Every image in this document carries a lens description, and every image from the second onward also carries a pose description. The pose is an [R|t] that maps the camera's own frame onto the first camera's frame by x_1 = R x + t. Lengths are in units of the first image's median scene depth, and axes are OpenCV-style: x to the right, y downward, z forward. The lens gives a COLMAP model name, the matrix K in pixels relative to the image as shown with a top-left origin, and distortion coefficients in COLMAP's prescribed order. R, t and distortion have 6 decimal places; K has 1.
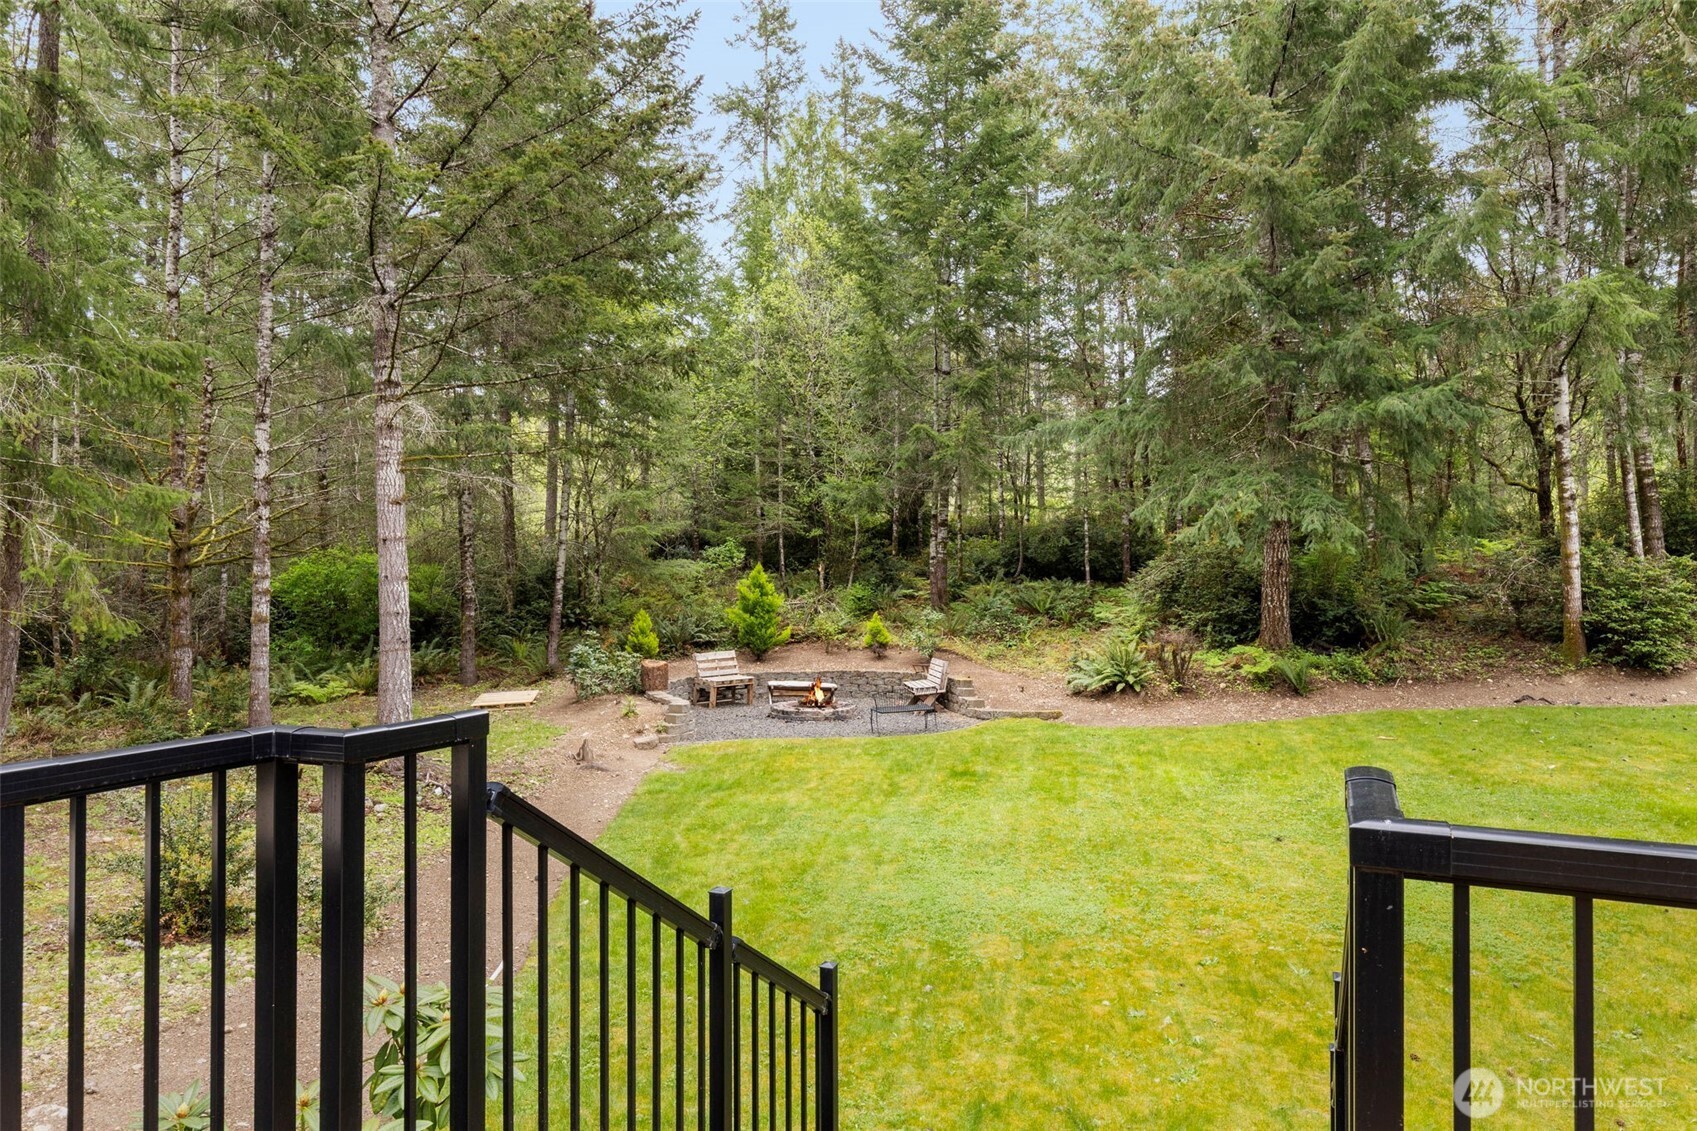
lens RADIAL K [[1020.2, 0, 848.5], [0, 1020.2, 565.5], [0, 0, 1]] dist [-0.001658, -0.000400]
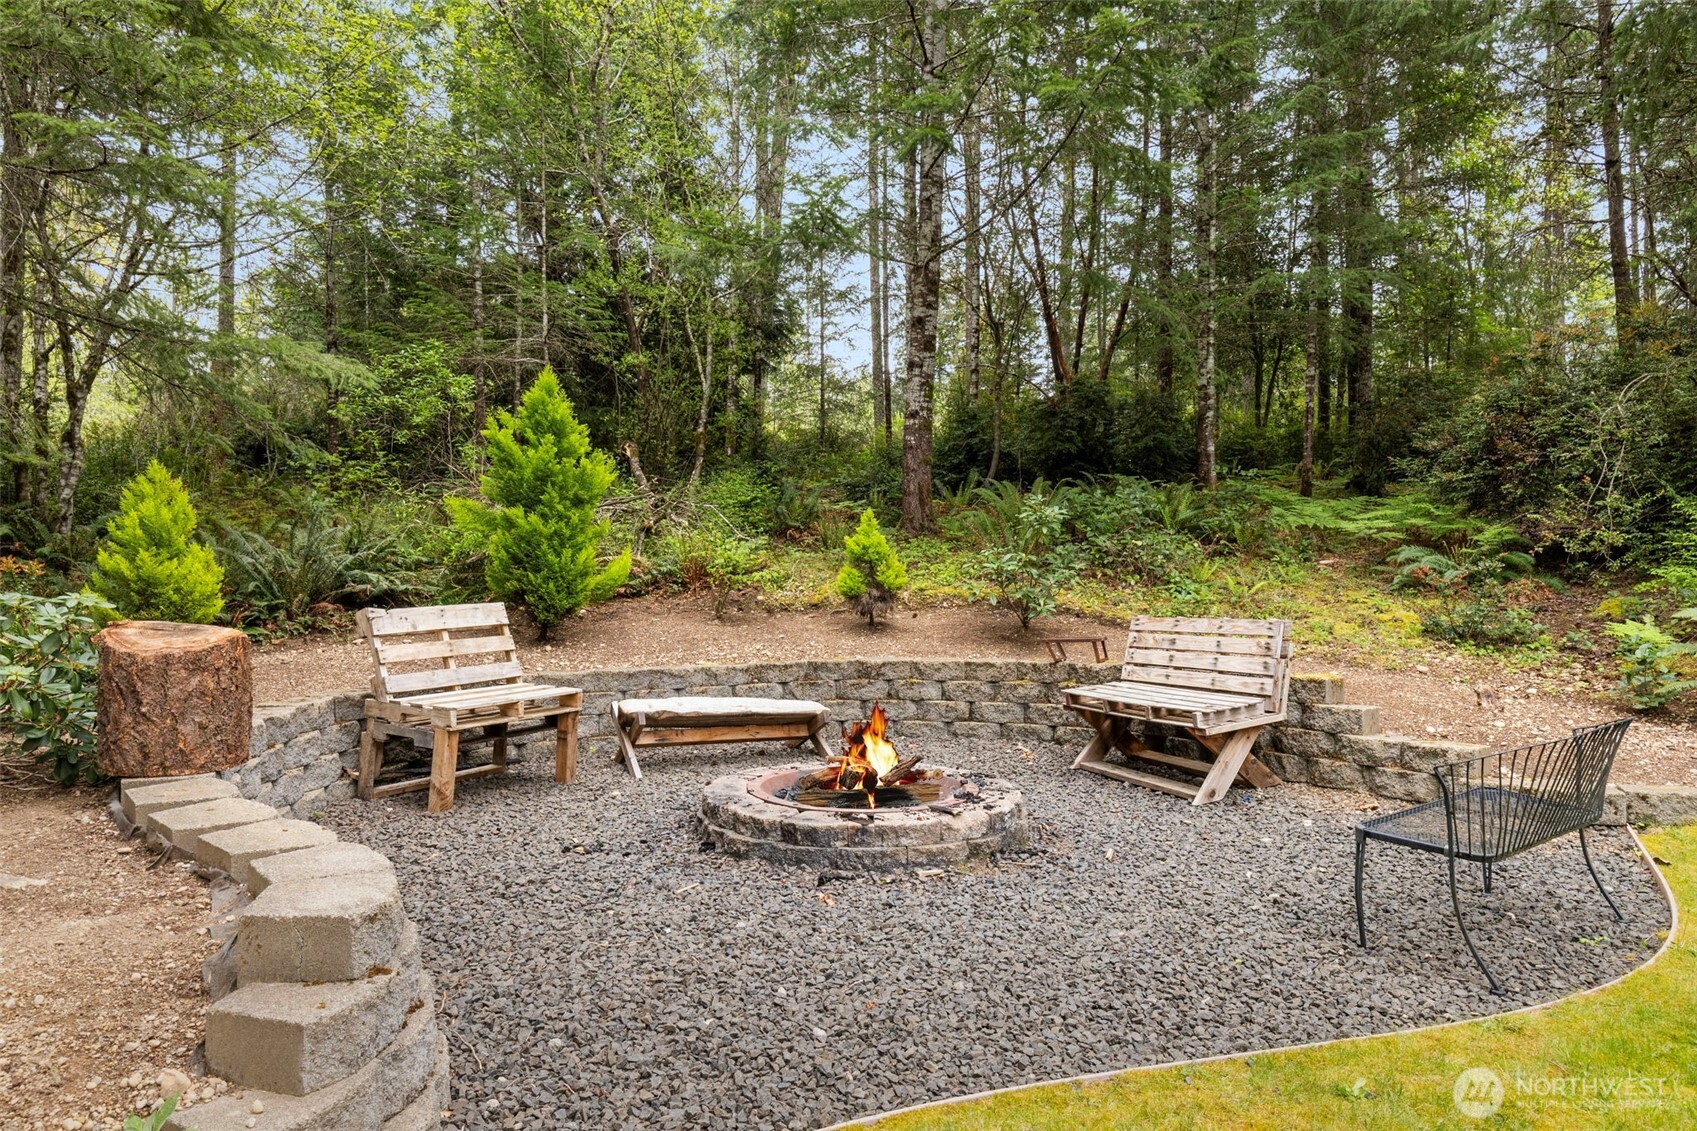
lens RADIAL K [[1087.7, 0, 848.5], [0, 1087.7, 565.5], [0, 0, 1]] dist [0.002000, 0.000020]
pose [[0.952314, 0.003575, 0.305099, -0.112914], [-0.005658, 0.999966, 0.005944, 0.069879], [-0.305068, -0.007387, 0.952302, 0.661580]]
